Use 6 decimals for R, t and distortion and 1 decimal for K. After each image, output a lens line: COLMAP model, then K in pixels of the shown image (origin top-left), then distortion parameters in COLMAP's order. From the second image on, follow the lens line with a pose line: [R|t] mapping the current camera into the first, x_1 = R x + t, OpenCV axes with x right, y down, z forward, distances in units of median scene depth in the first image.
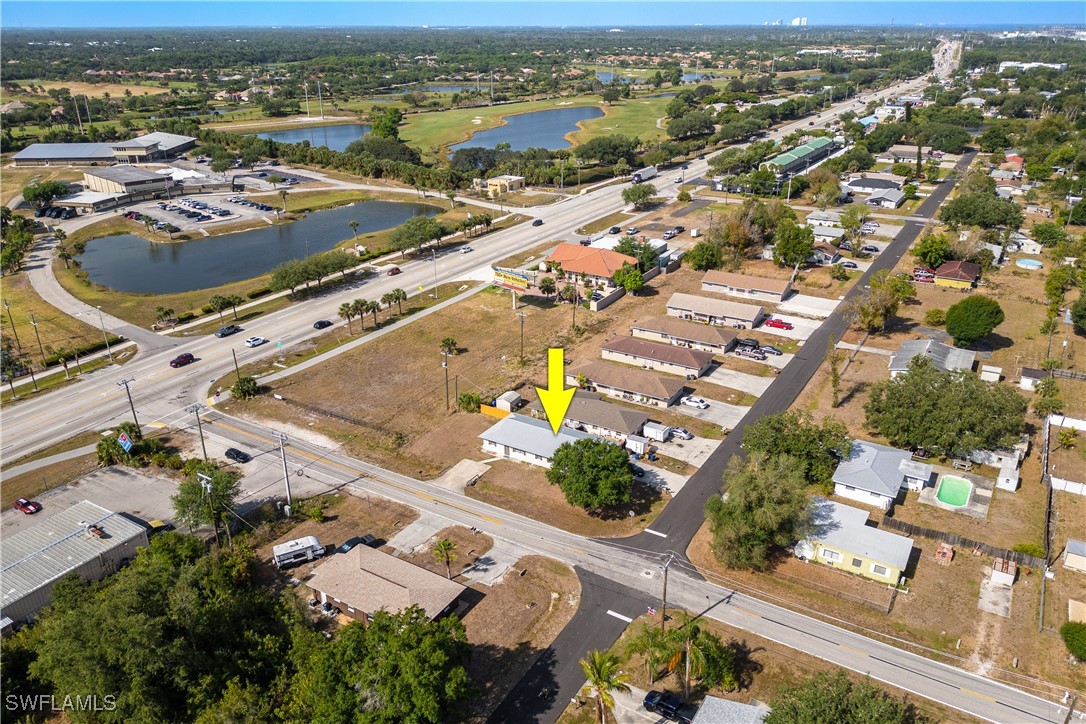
lens RADIAL K [[799.7, 0, 541.1], [0, 799.7, 384.9], [0, 0, 1]] dist [0.057411, -0.081973]
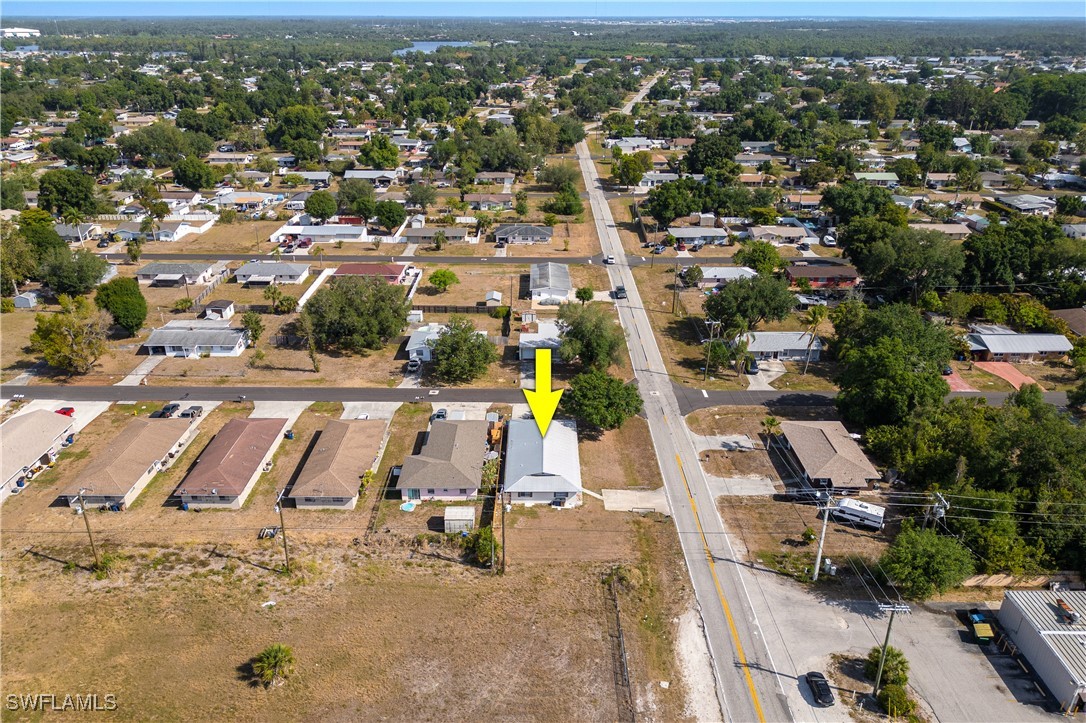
lens RADIAL K [[799.7, 0, 541.1], [0, 799.7, 384.4], [0, 0, 1]] dist [0.057411, -0.081973]
pose [[-0.521205, -0.352524, 0.777221, -0.513951], [0.347770, 0.743927, 0.570638, -0.391072], [-0.779359, 0.567714, -0.265142, 0.930938]]
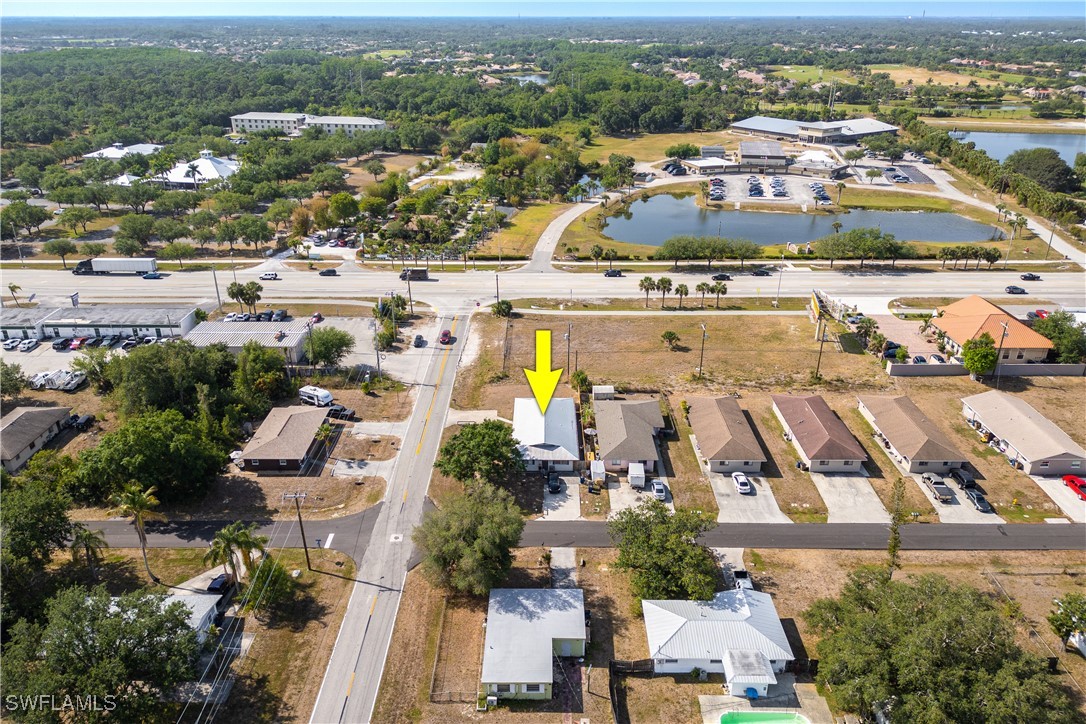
lens RADIAL K [[793.3, 0, 543.0], [0, 793.3, 362.0], [0, 0, 1]] dist [0.103478, -0.137180]
pose [[0.518869, 0.345412, -0.781963, 0.597535], [-0.355622, 0.919041, 0.169991, -0.137732], [0.777372, 0.189880, 0.599698, 0.294886]]
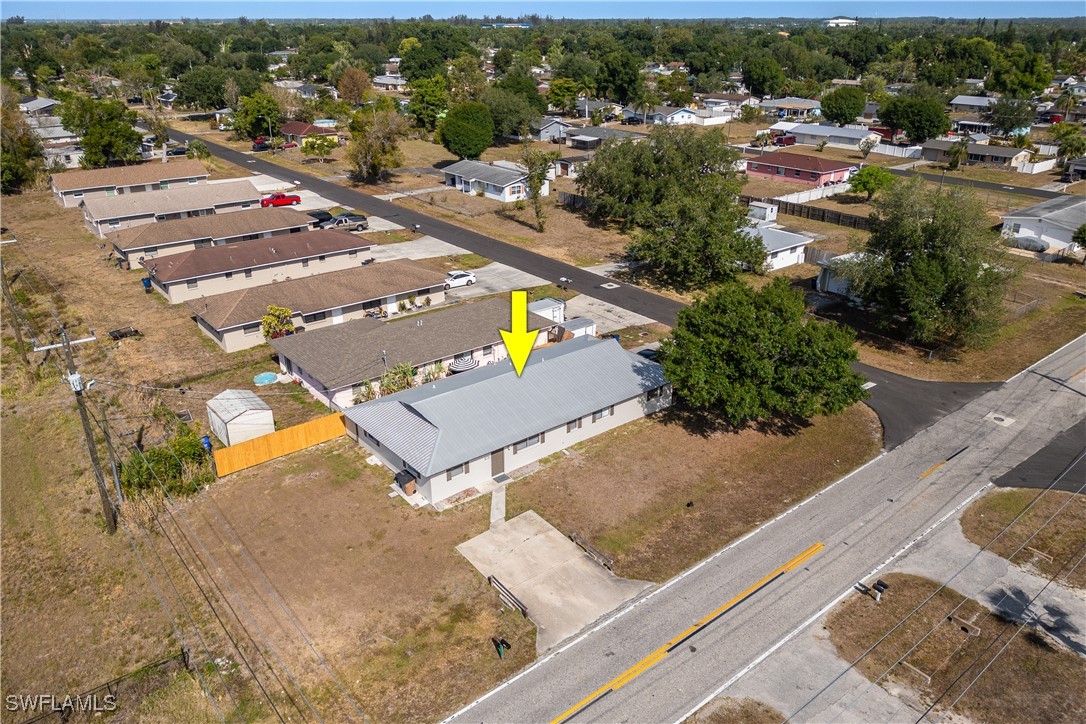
lens RADIAL K [[781.9, 0, 547.6], [0, 781.9, 374.9], [0, 0, 1]] dist [0.048381, -0.073748]
pose [[0.332196, -0.386026, 0.860598, -0.256737], [0.387642, 0.887672, 0.248538, -0.027101], [-0.859872, 0.251041, 0.444522, 0.627206]]
